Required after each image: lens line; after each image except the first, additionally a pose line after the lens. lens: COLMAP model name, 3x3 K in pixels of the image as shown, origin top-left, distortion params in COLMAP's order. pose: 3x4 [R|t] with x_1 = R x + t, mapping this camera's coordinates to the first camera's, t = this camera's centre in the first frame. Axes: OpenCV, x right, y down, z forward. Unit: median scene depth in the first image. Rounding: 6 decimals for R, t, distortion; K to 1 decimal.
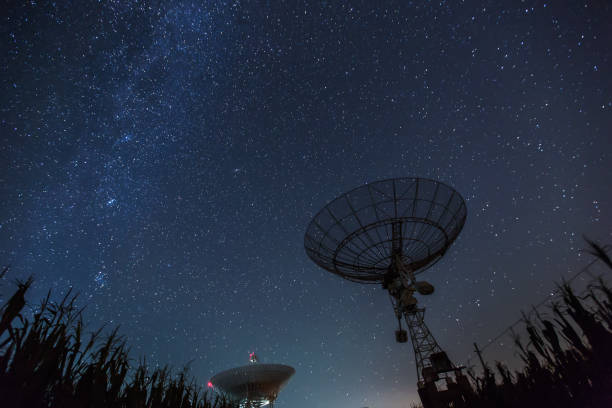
lens RADIAL K [[273.1, 0, 306.5], [0, 273.1, 202.1], [0, 0, 1]] dist [-0.000469, 0.000037]
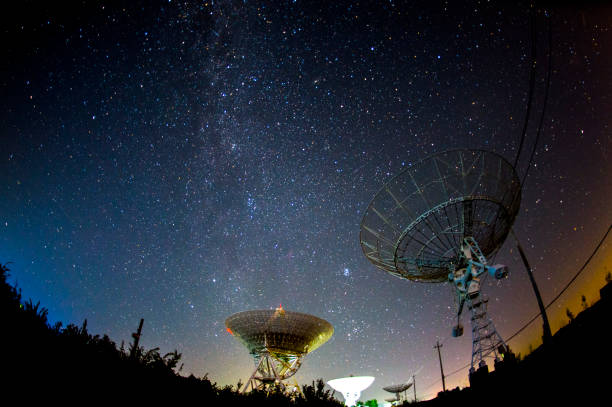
lens RADIAL K [[273.1, 0, 306.5], [0, 273.1, 201.6], [0, 0, 1]] dist [-0.000469, 0.000037]
pose [[0.881477, -0.225128, -0.415109, 0.054195], [0.363743, 0.884275, 0.292829, -0.041298], [0.301146, -0.409115, 0.861357, -0.113991]]
